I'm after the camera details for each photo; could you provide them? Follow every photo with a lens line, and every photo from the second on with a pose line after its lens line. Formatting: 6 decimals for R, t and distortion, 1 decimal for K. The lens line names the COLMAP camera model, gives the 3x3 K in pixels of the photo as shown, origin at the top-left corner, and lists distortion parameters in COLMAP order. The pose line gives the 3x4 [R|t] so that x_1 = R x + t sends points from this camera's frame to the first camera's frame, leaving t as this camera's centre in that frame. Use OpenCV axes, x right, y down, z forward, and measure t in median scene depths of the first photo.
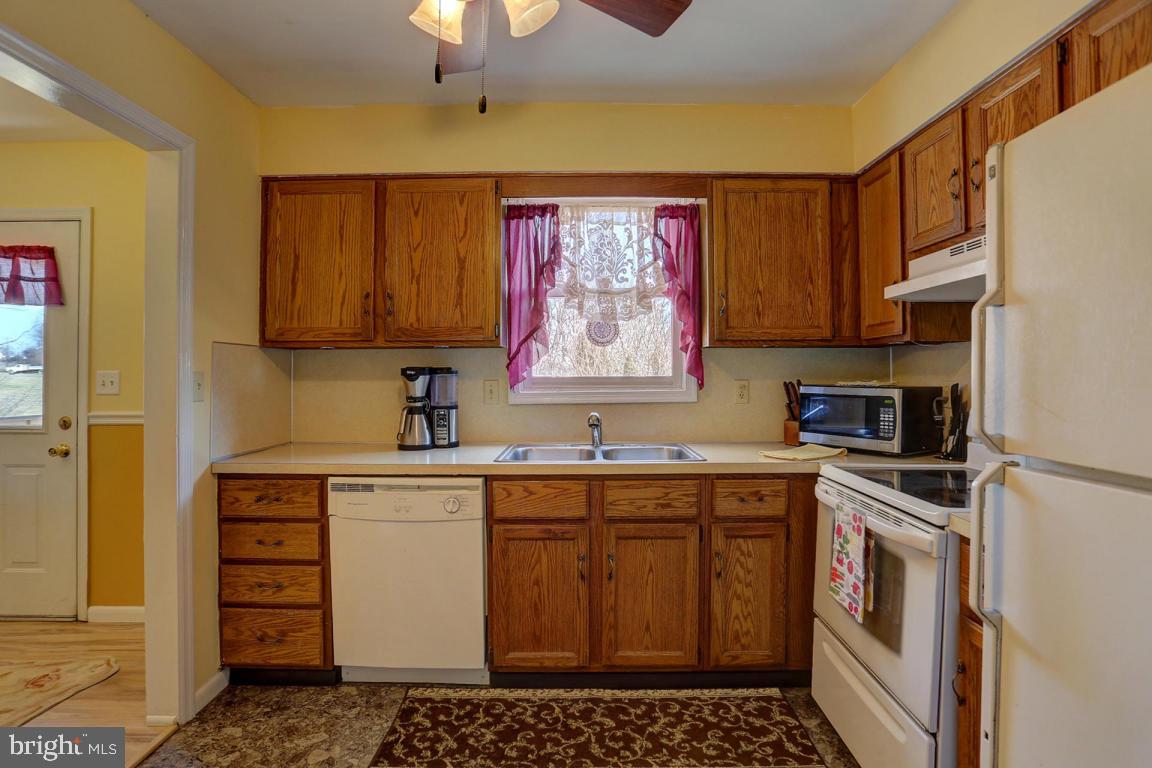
lens RADIAL K [[587.1, 0, 579.1], [0, 587.1, 372.2], [0, 0, 1]] dist [-0.047857, 0.000867]
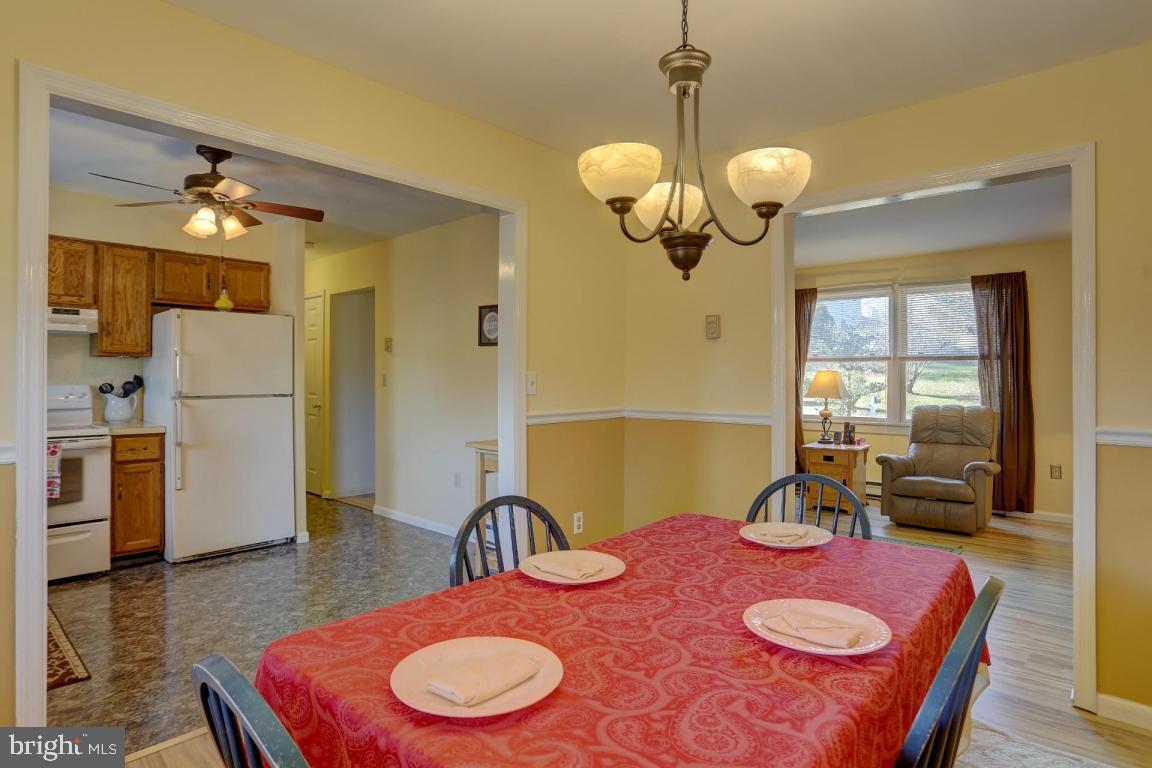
lens RADIAL K [[630.1, 0, 575.3], [0, 630.1, 373.9], [0, 0, 1]] dist [-0.070167, 0.030234]
pose [[-0.742286, 0.002958, 0.670077, -1.709921], [-0.002699, 0.999969, -0.007405, 0.009988], [-0.670078, -0.007305, -0.742255, 1.024798]]
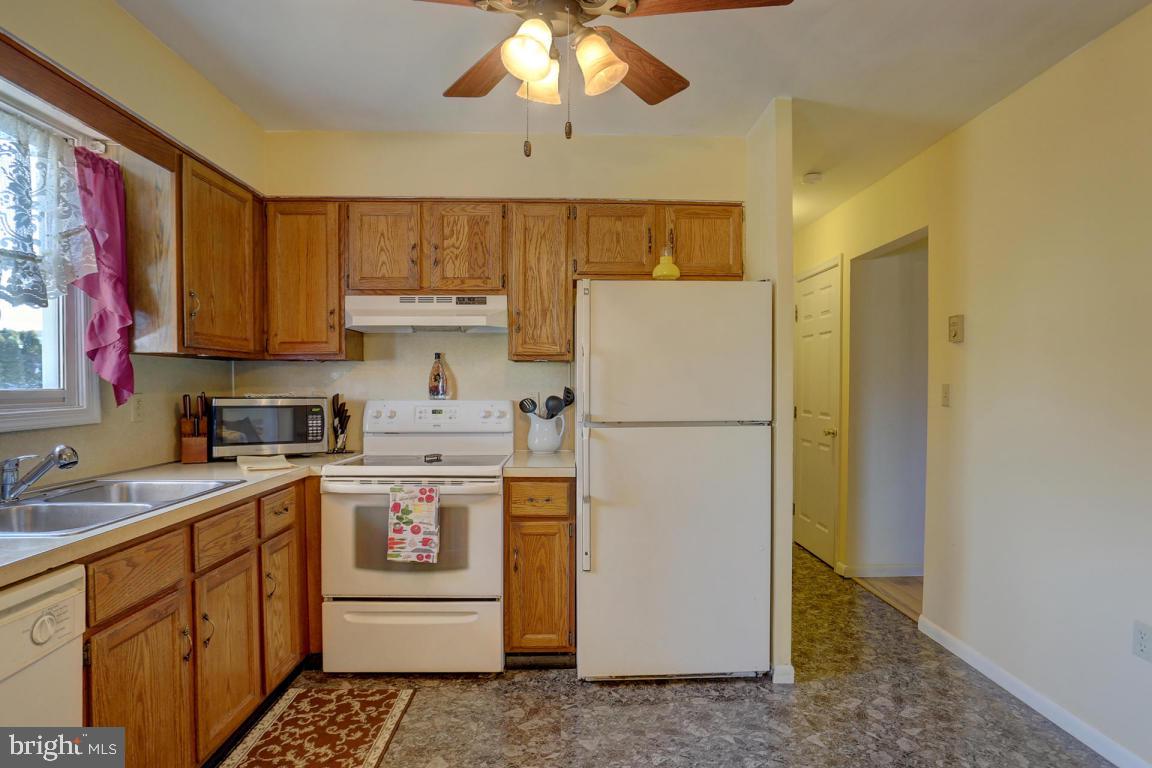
lens RADIAL K [[633.2, 0, 592.6], [0, 633.2, 403.7], [0, 0, 1]] dist [-0.068966, 0.040402]
pose [[-0.047002, -0.027190, 0.998525, -0.794270], [-0.004302, 0.999626, 0.027017, 0.001952], [-0.998886, -0.003026, -0.047102, 0.515556]]
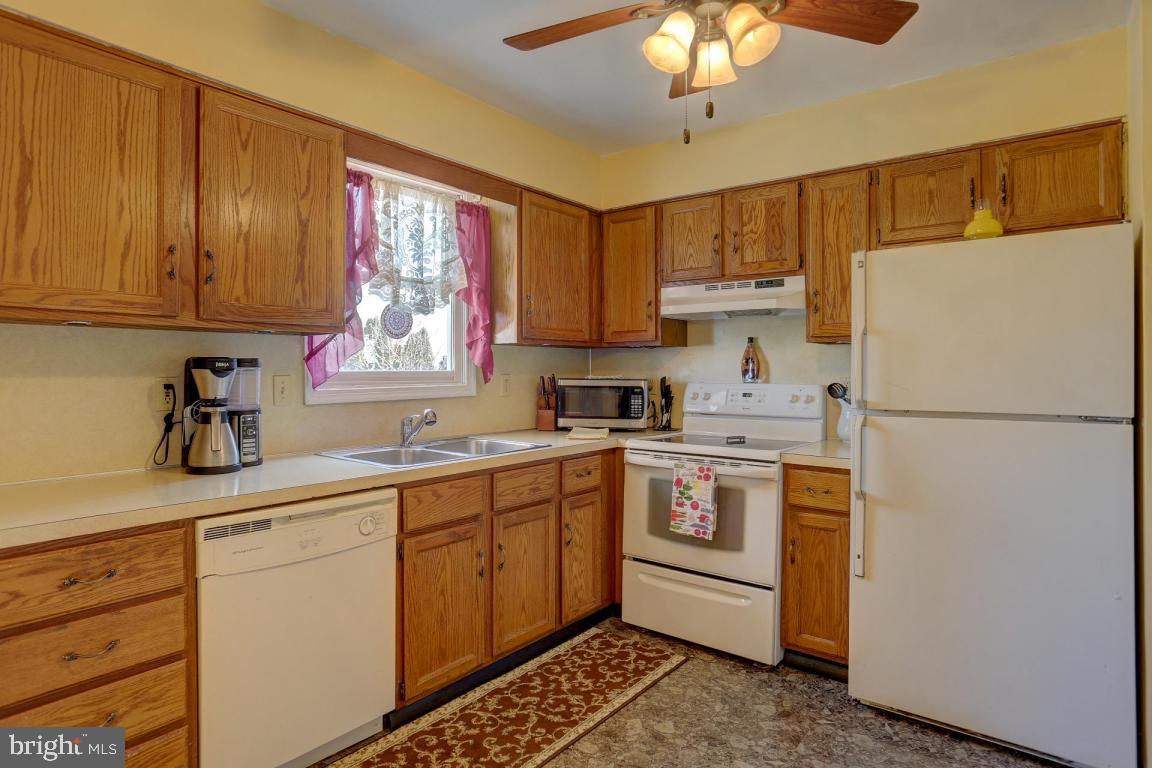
lens RADIAL K [[631.6, 0, 585.7], [0, 631.6, 371.2], [0, 0, 1]] dist [-0.075595, 0.056475]
pose [[0.606592, 0.002147, 0.795010, -0.726277], [-0.006081, 0.999980, 0.001939, 0.004969], [-0.794990, -0.006010, 0.606593, 0.217732]]
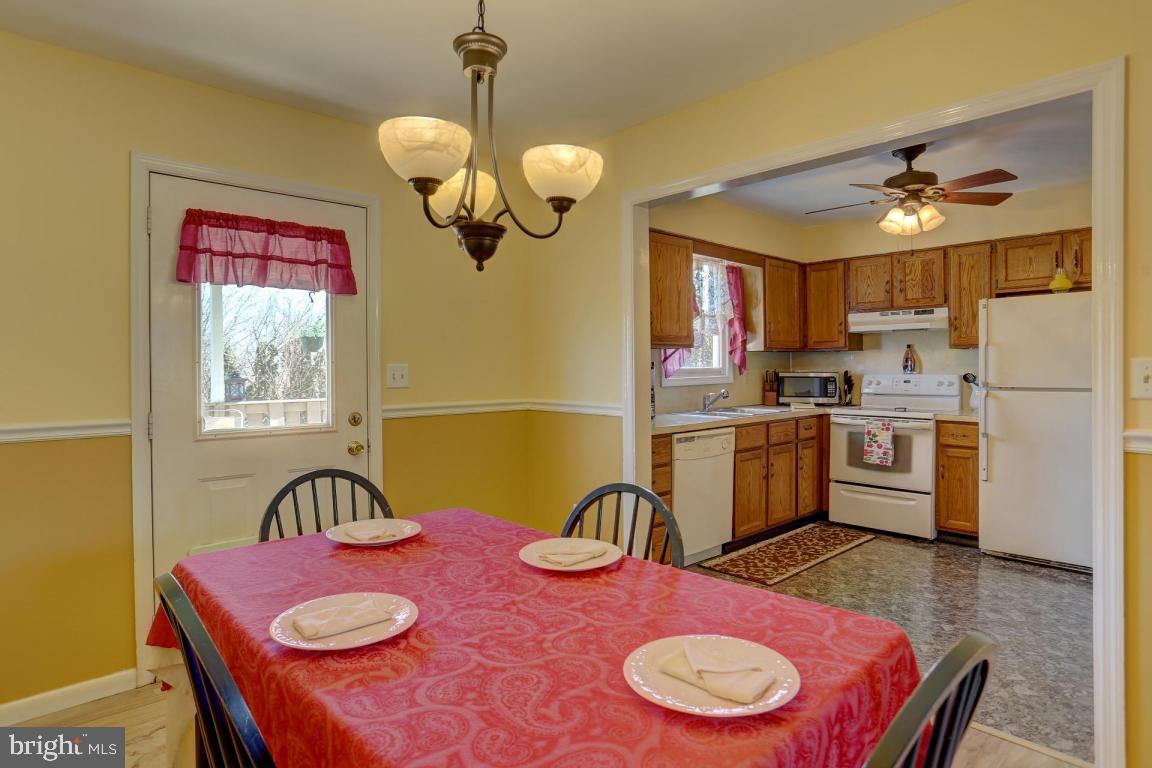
lens RADIAL K [[631.6, 0, 585.7], [0, 631.6, 371.2], [0, 0, 1]] dist [-0.075595, 0.056475]
pose [[0.730023, -0.007175, 0.683385, -1.720800], [0.002548, 0.999967, 0.007777, 0.002557], [-0.683418, -0.003936, 0.730017, -0.041402]]
